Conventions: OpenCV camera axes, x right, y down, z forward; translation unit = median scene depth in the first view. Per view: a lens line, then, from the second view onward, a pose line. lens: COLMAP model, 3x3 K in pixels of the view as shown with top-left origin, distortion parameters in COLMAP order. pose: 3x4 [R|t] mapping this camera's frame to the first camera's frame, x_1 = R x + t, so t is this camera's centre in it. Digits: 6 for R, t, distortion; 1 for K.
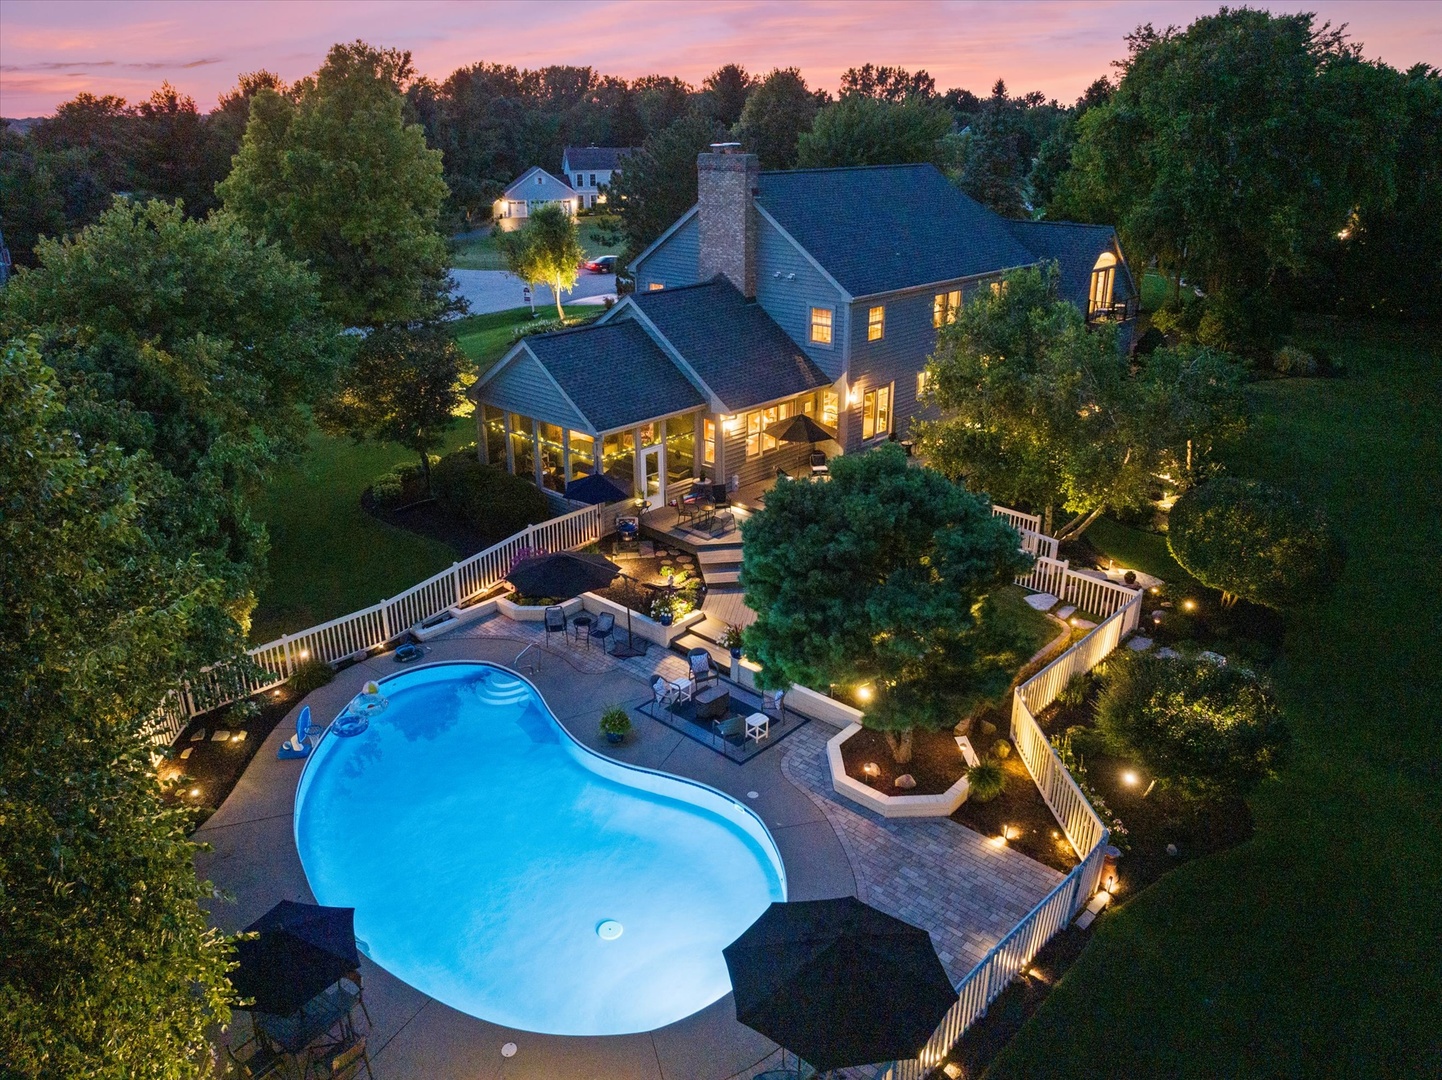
lens RADIAL K [[981.5, 0, 726.1], [0, 981.5, 643.8], [0, 0, 1]] dist [0.000760, -0.001820]
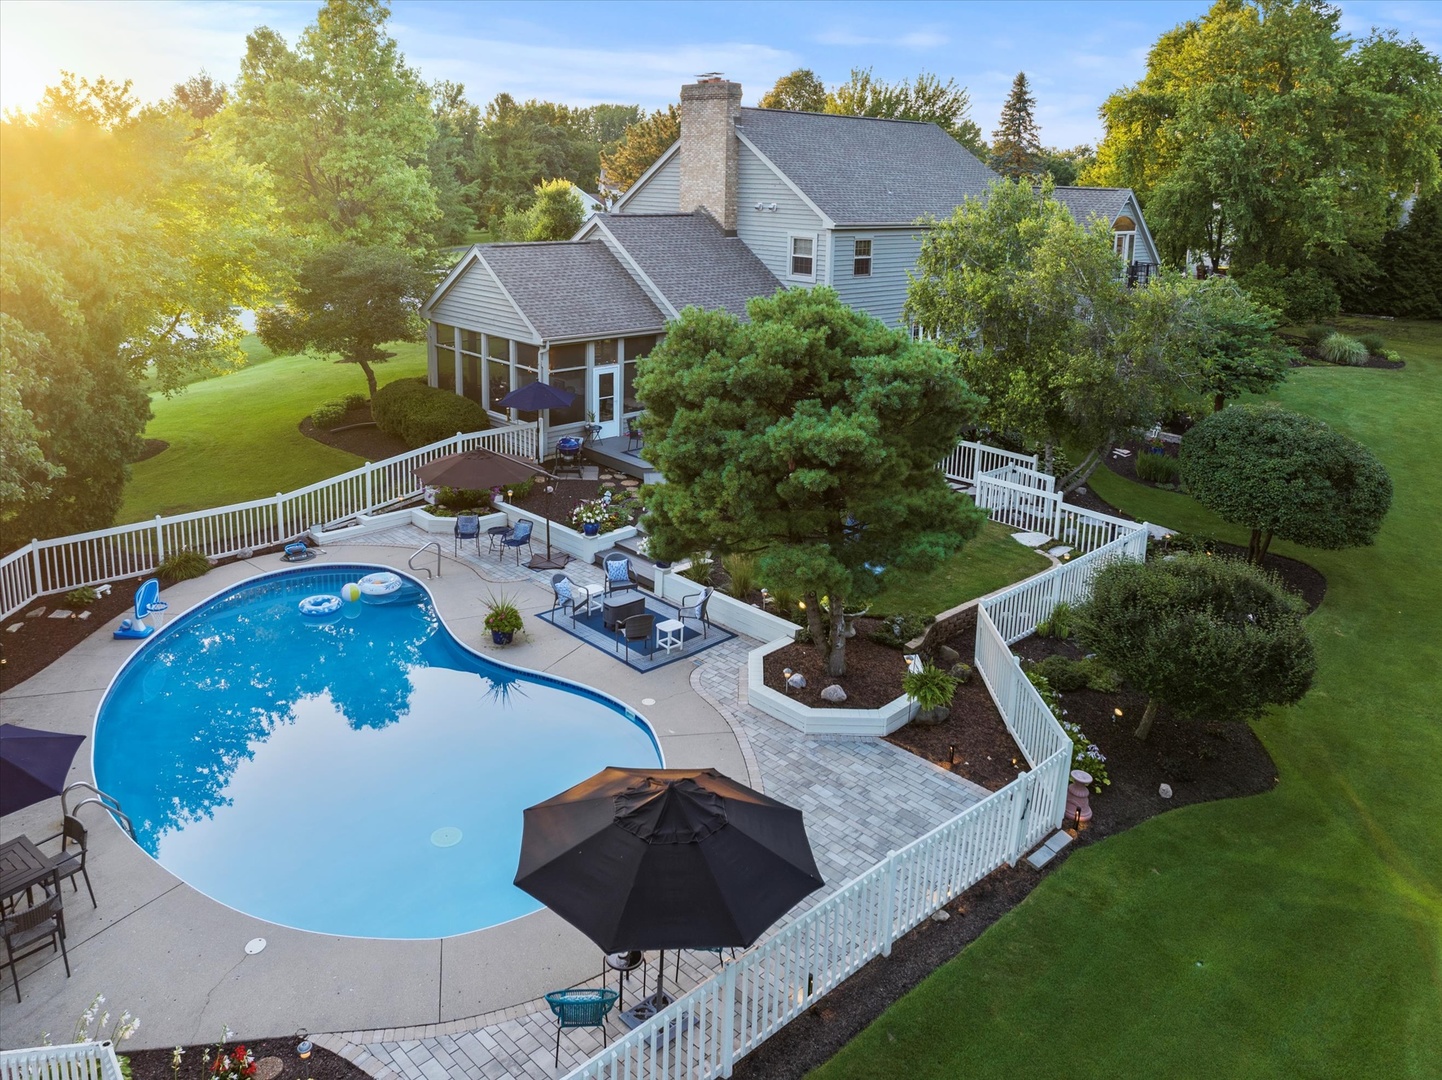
lens RADIAL K [[1031.4, 0, 721.0], [0, 1031.4, 540.0], [0, 0, 1]] dist [-0.008781, -0.000067]
pose [[0.997152, 0.046825, -0.059121, 0.104095], [-0.056617, 0.982648, -0.176629, 0.133301], [0.049824, 0.179473, 0.982500, 0.101633]]
